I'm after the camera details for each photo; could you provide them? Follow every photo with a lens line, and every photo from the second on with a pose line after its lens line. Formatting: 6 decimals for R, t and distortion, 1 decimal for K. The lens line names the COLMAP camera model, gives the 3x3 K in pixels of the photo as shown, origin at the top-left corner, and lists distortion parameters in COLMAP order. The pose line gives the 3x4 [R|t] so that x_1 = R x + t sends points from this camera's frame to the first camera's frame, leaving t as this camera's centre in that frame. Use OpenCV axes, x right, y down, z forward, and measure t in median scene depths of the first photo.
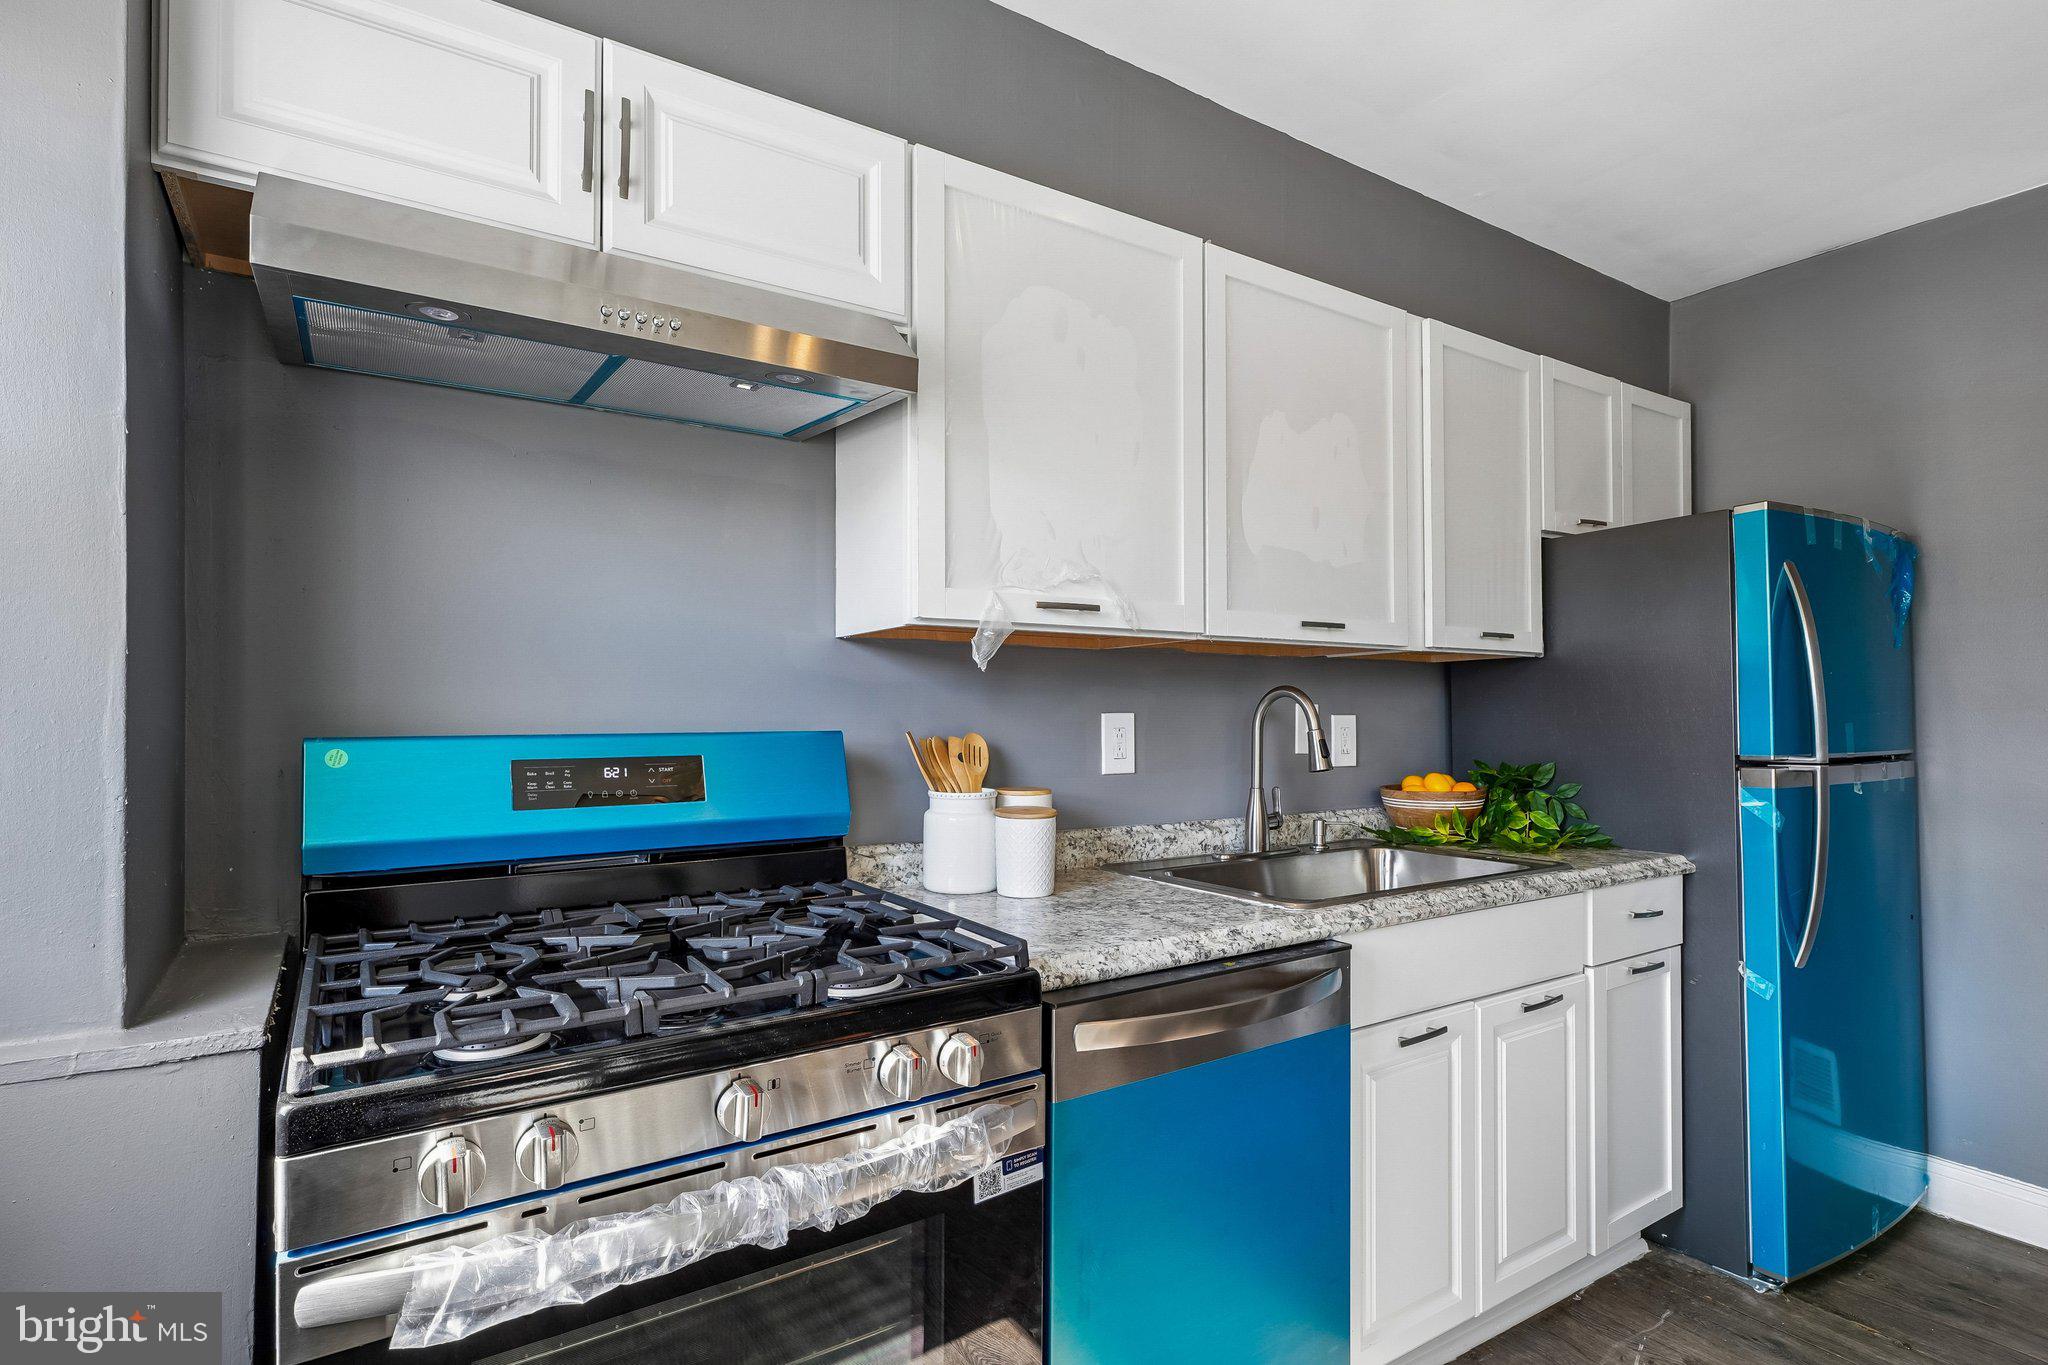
lens RADIAL K [[1000.3, 0, 1021.0], [0, 1000.3, 708.6], [0, 0, 1]] dist [-0.000914, 0.000446]
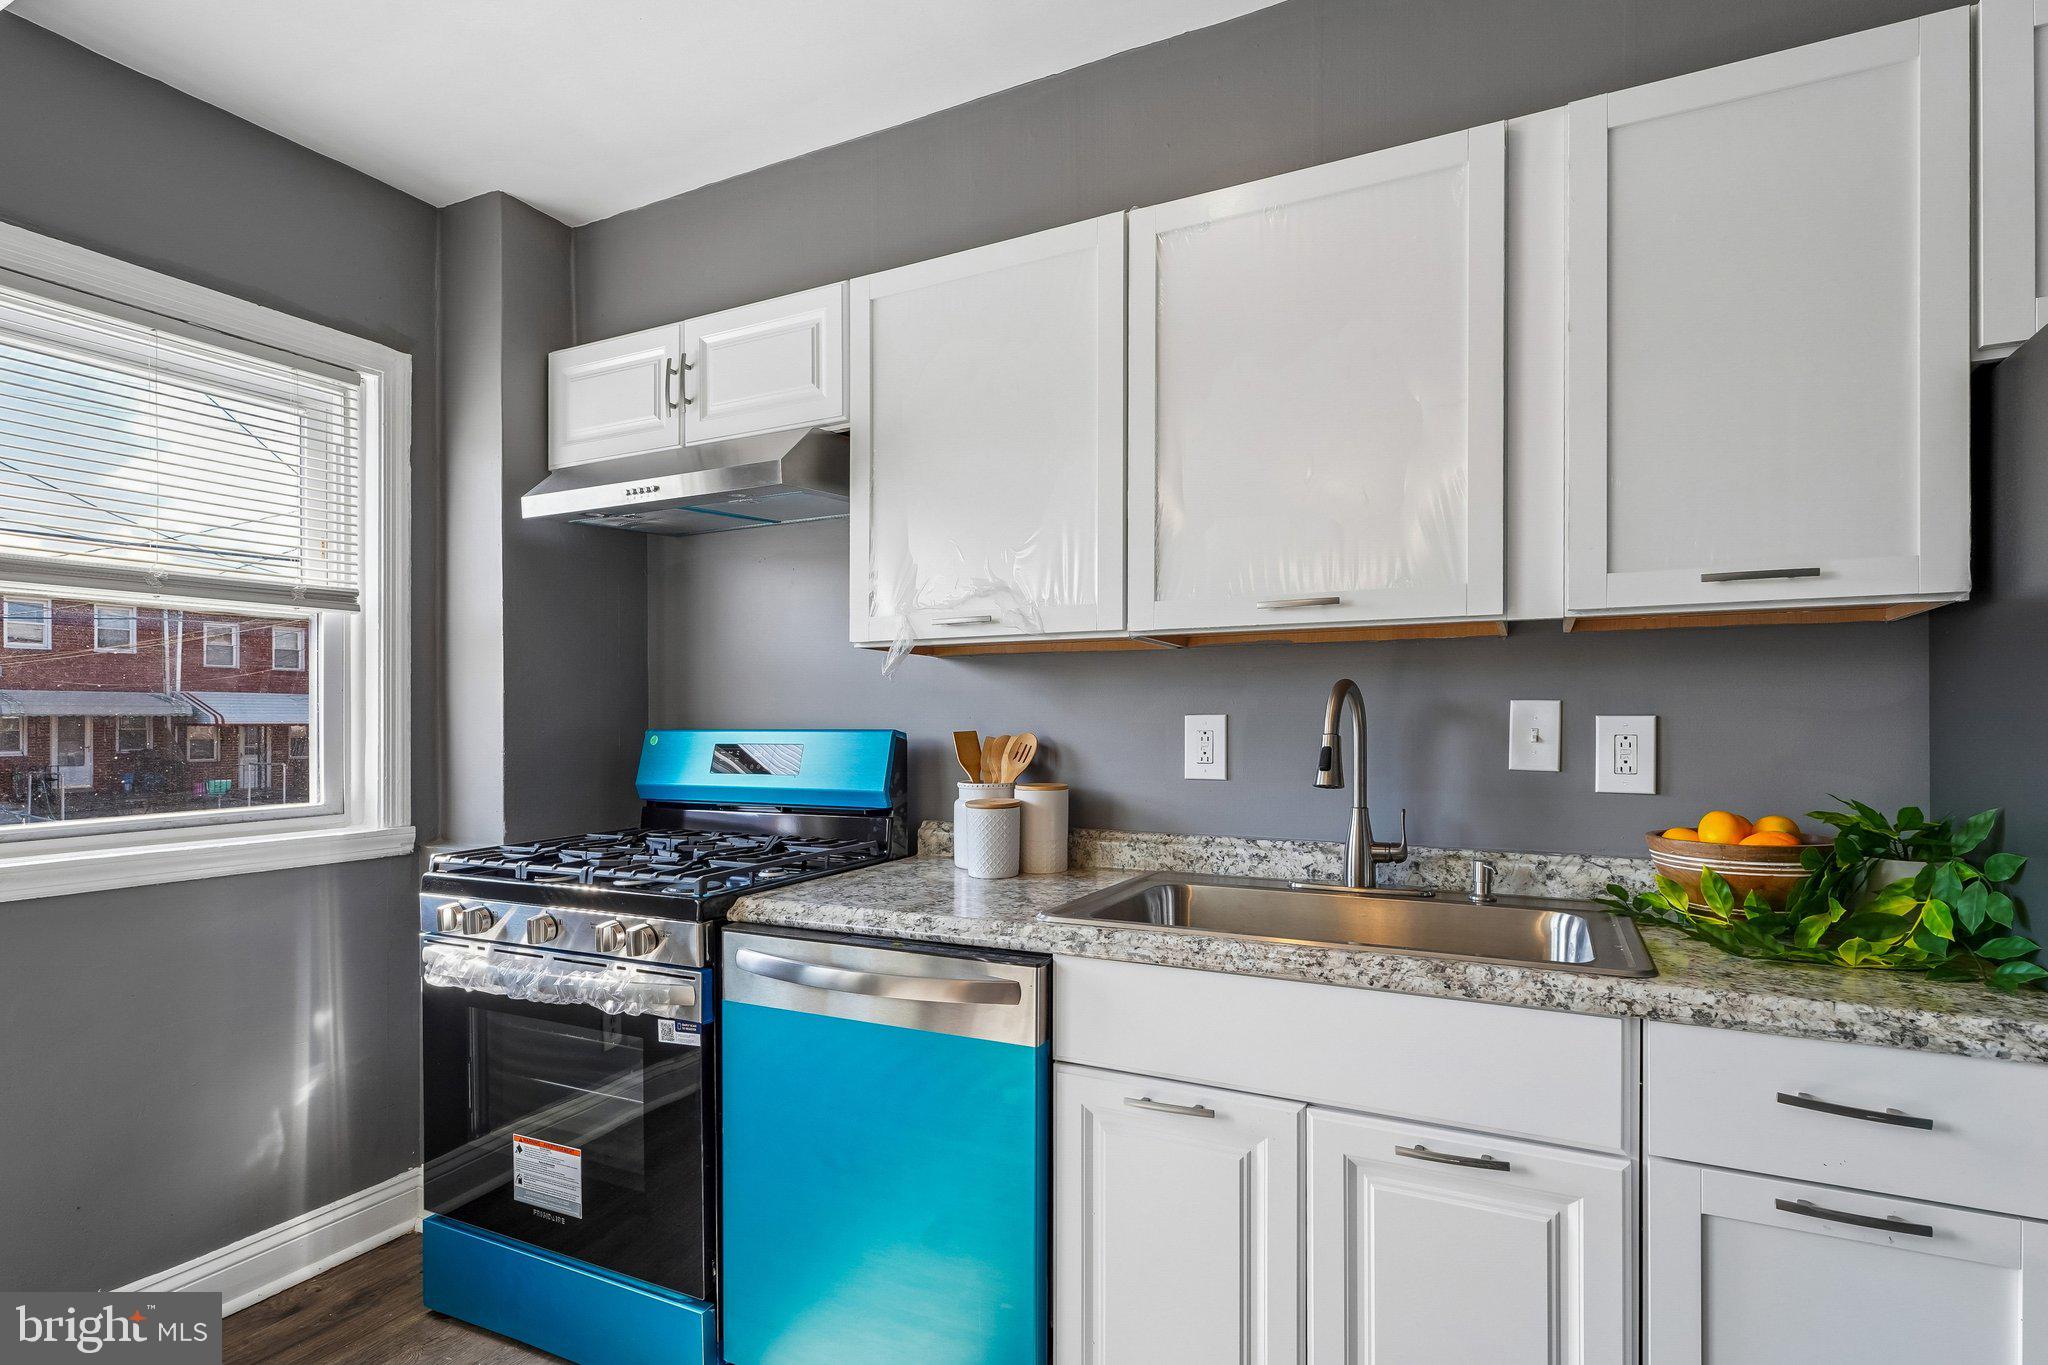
lens RADIAL K [[1000.1, 0, 1033.8], [0, 1000.1, 721.2], [0, 0, 1]] dist [-0.000216, 0.000380]
pose [[0.513695, 0.000841, -0.857972, 1.018850], [0.005926, 0.999972, 0.004528, 0.006848], [0.857952, -0.007410, 0.513676, 0.474145]]
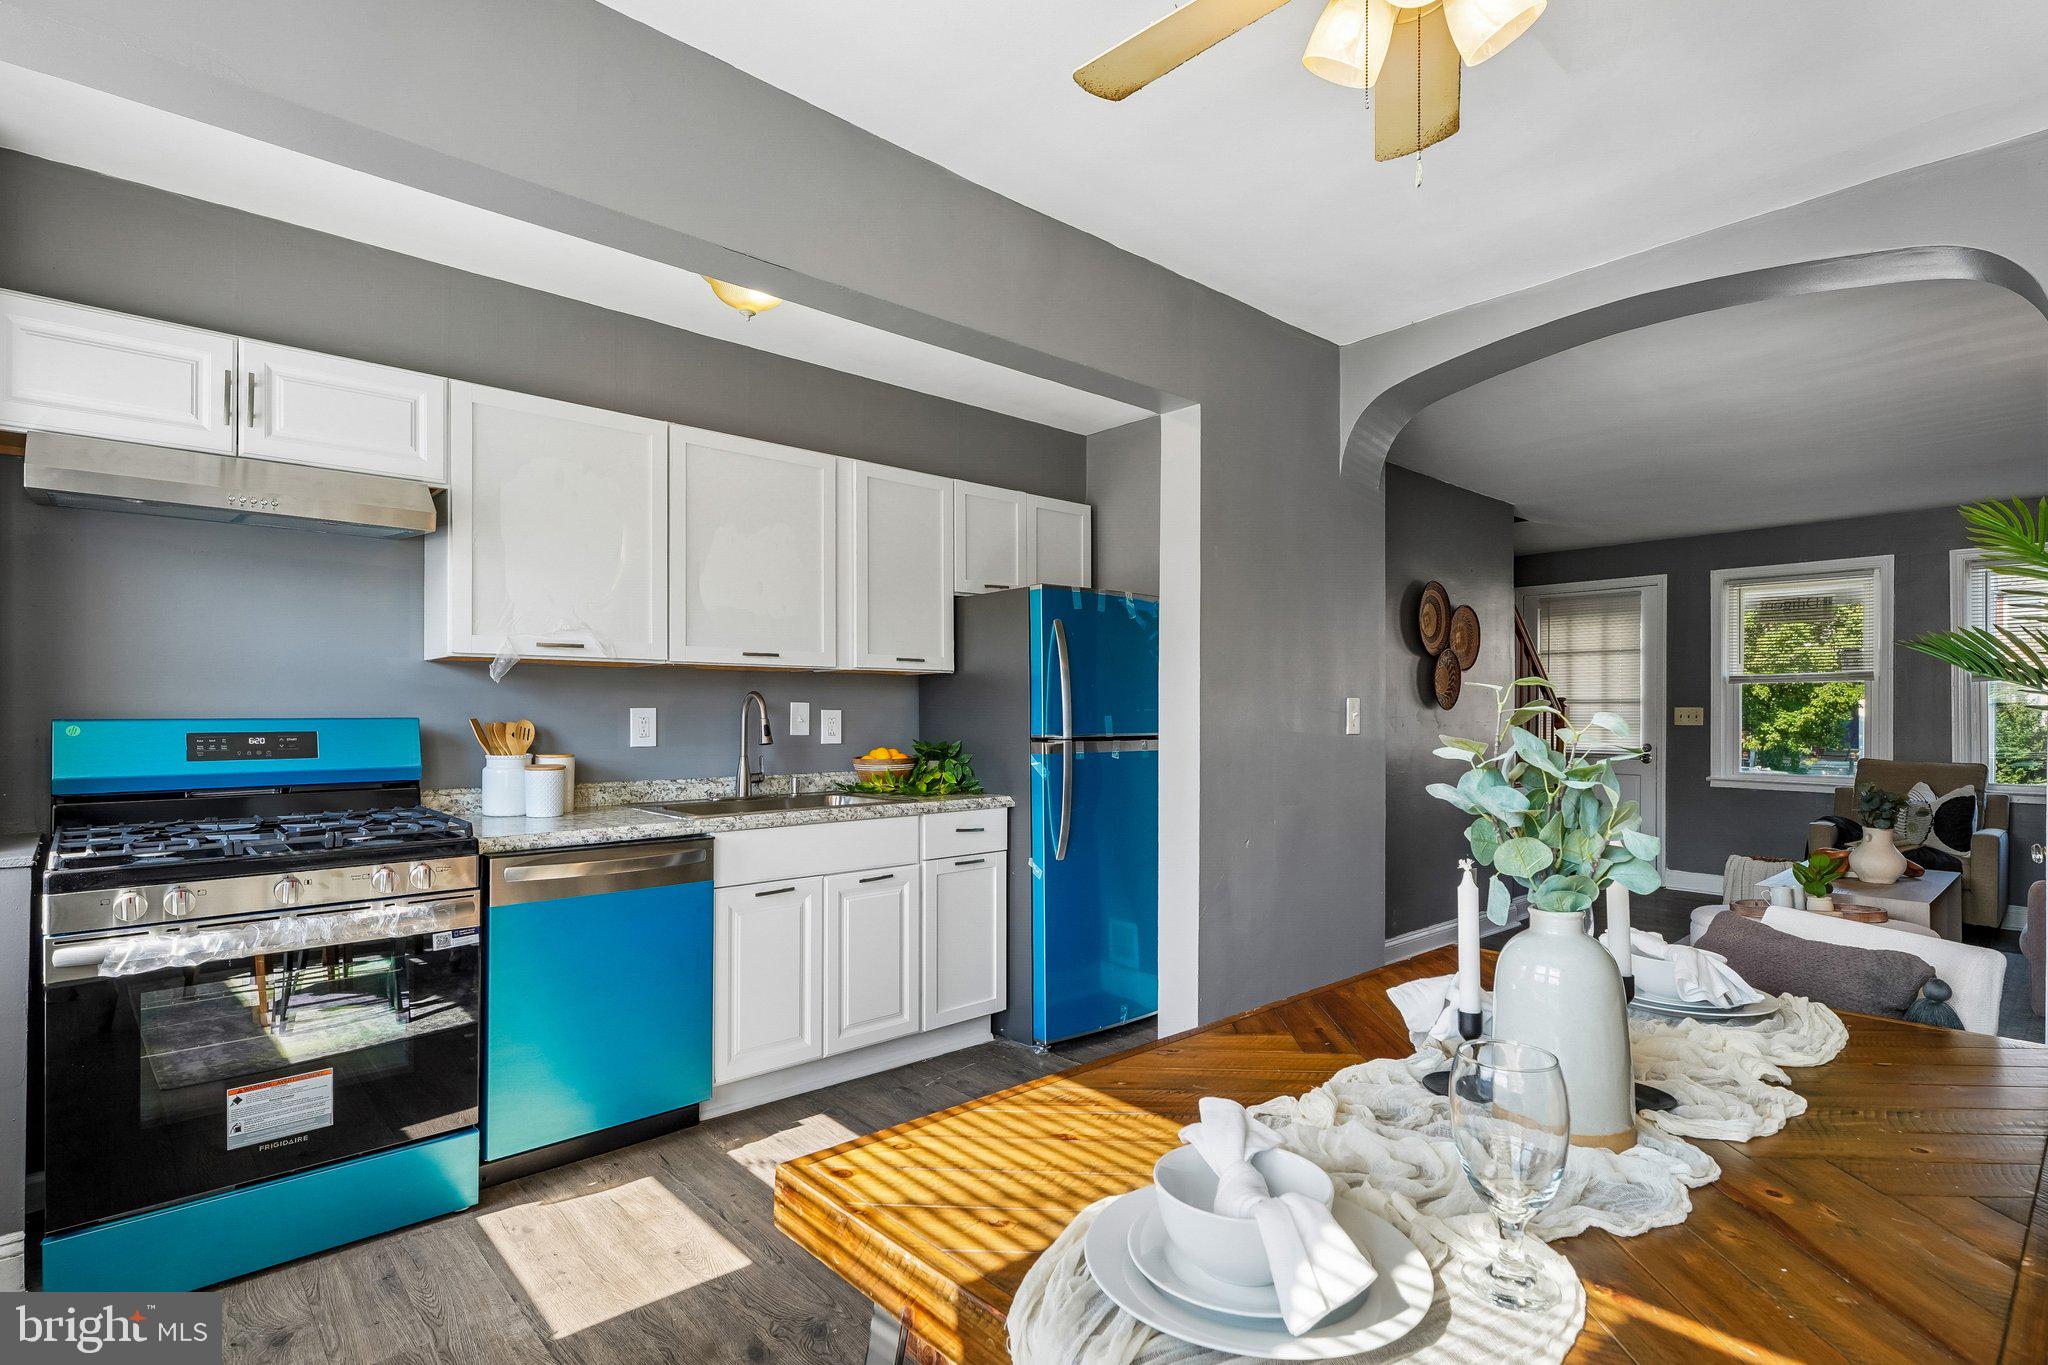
lens RADIAL K [[984.7, 0, 1013.3], [0, 984.7, 711.0], [0, 0, 1]] dist [-0.001427, 0.000350]
pose [[0.986905, 0.004373, 0.161246, 0.521905], [-0.005572, 0.999960, 0.006987, -0.005892], [-0.161209, -0.007794, 0.986889, -0.760274]]
